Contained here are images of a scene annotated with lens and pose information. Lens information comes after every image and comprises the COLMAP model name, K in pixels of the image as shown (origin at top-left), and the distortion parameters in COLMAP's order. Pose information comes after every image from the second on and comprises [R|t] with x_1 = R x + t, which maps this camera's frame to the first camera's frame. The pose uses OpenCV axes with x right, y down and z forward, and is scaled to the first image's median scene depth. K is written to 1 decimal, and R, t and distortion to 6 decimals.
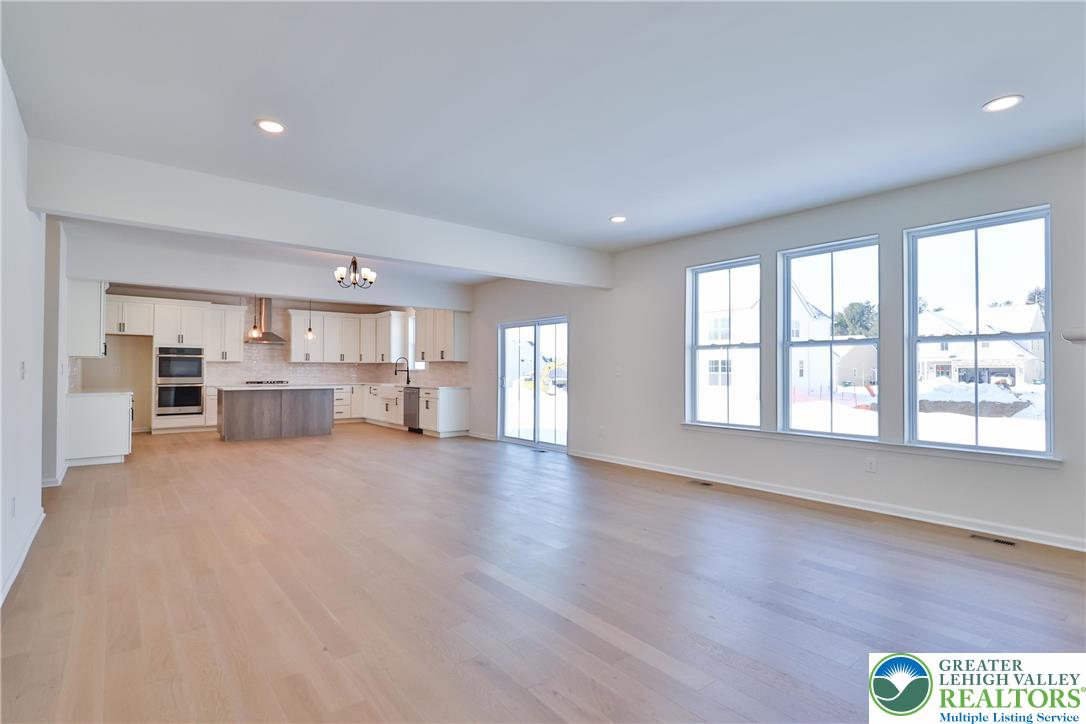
lens RADIAL K [[532.8, 0, 543.0], [0, 532.8, 362.0], [0, 0, 1]] dist [0.000688, 0.000734]
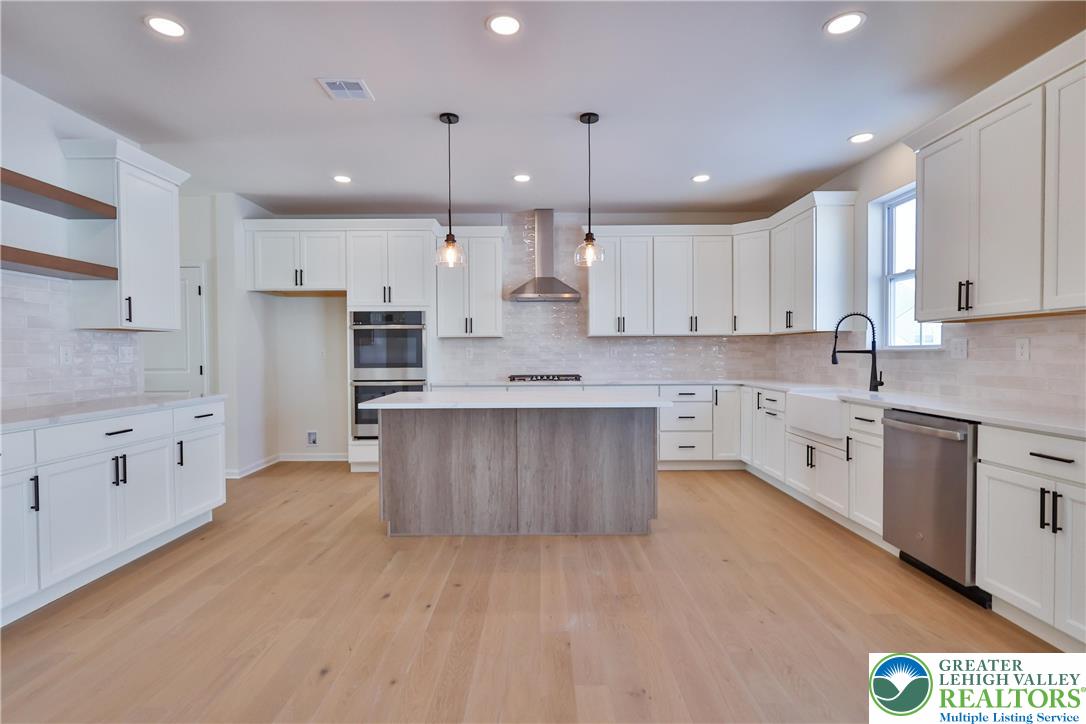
lens RADIAL K [[532.8, 0, 543.0], [0, 532.8, 362.0], [0, 0, 1]] dist [0.000688, 0.000734]
pose [[0.778591, 0.002884, -0.627526, -0.216477], [0.018171, 0.999467, 0.027138, 0.010638], [0.627269, -0.032532, 0.778123, 0.638524]]
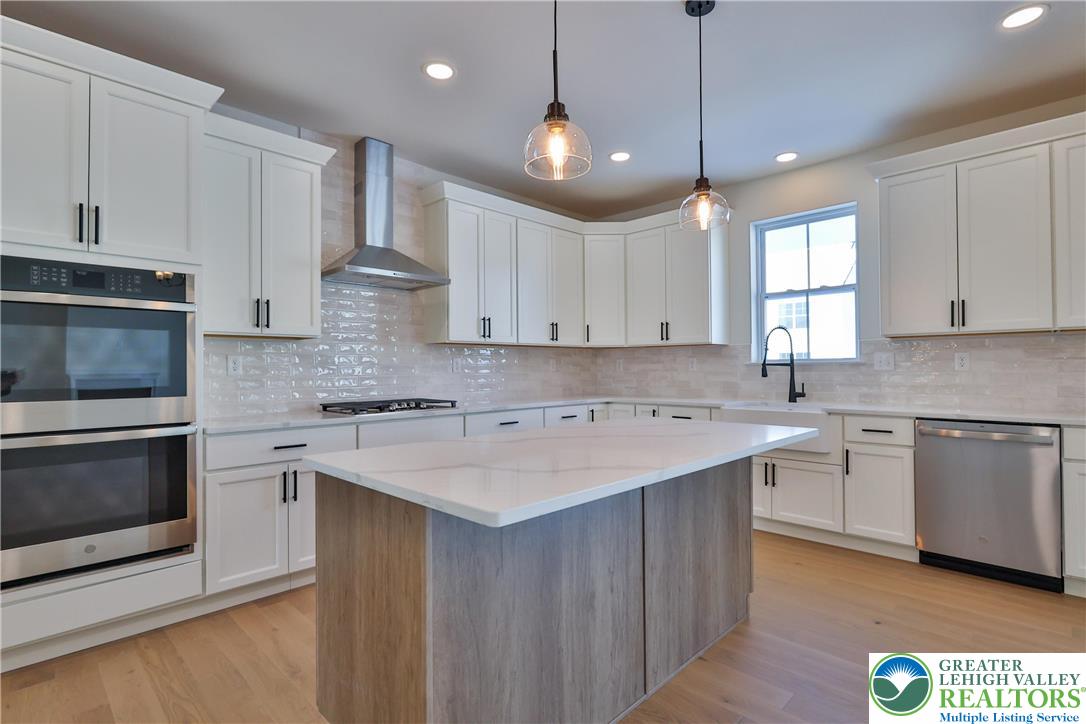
lens RADIAL K [[532.8, 0, 543.0], [0, 532.8, 362.0], [0, 0, 1]] dist [0.000688, 0.000734]
pose [[0.993376, -0.009055, 0.114552, -0.484036], [0.008662, 0.999955, 0.003927, 0.012930], [-0.114583, -0.002909, 0.993409, 0.708215]]
